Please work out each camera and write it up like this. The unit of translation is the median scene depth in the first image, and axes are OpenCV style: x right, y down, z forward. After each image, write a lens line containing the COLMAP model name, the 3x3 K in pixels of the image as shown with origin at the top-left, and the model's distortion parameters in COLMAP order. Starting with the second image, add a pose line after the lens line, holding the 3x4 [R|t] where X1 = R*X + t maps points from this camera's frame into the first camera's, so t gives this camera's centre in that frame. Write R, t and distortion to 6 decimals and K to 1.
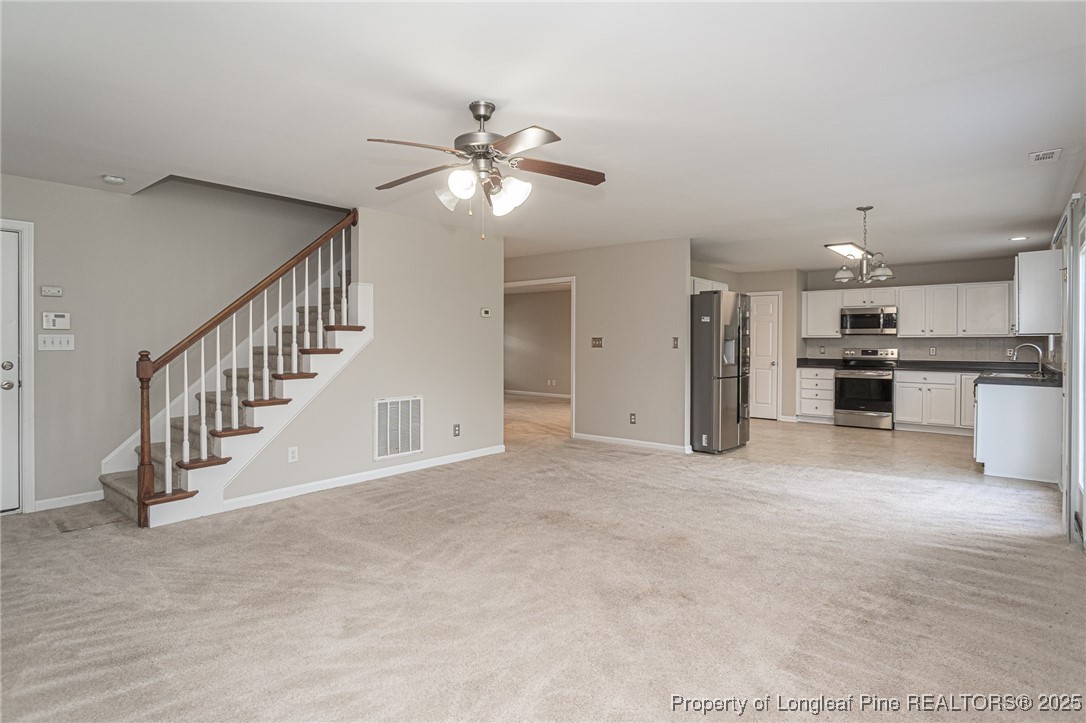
lens RADIAL K [[586.5, 0, 532.5], [0, 586.5, 346.2], [0, 0, 1]] dist [-0.006449, -0.000318]
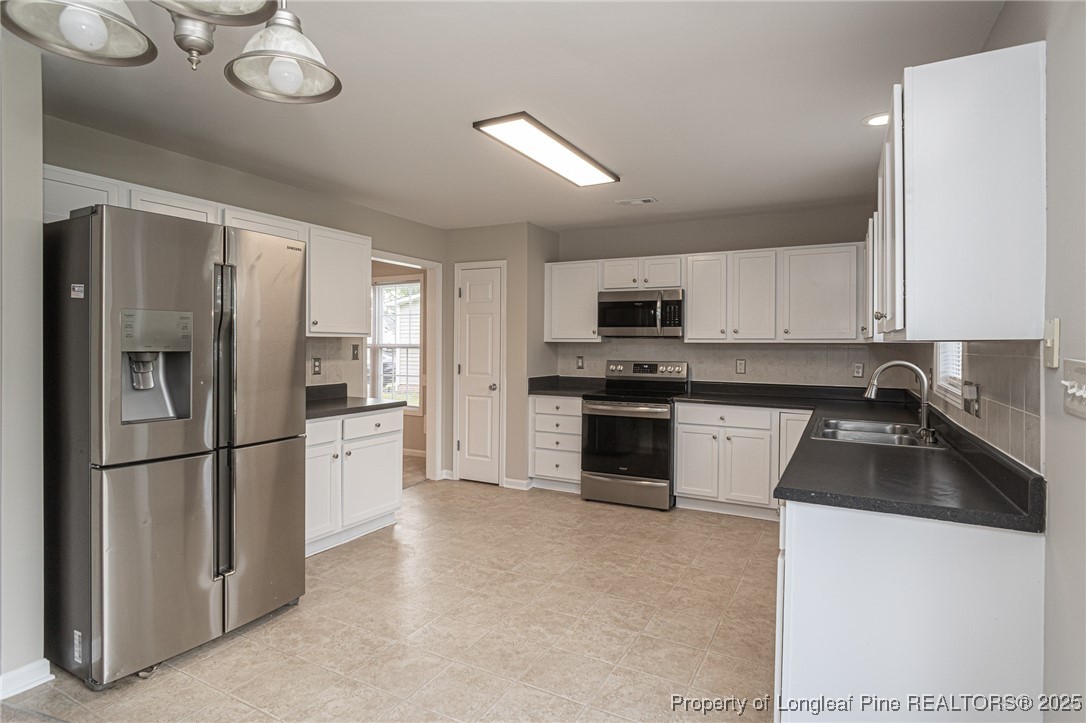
lens RADIAL K [[586.5, 0, 539.1], [0, 586.5, 350.1], [0, 0, 1]] dist [-0.006449, -0.000318]
pose [[0.979004, -0.000548, 0.203842, 0.366967], [-0.000909, 0.999975, 0.007052, -0.011614], [-0.203841, -0.007089, 0.978978, 0.466518]]
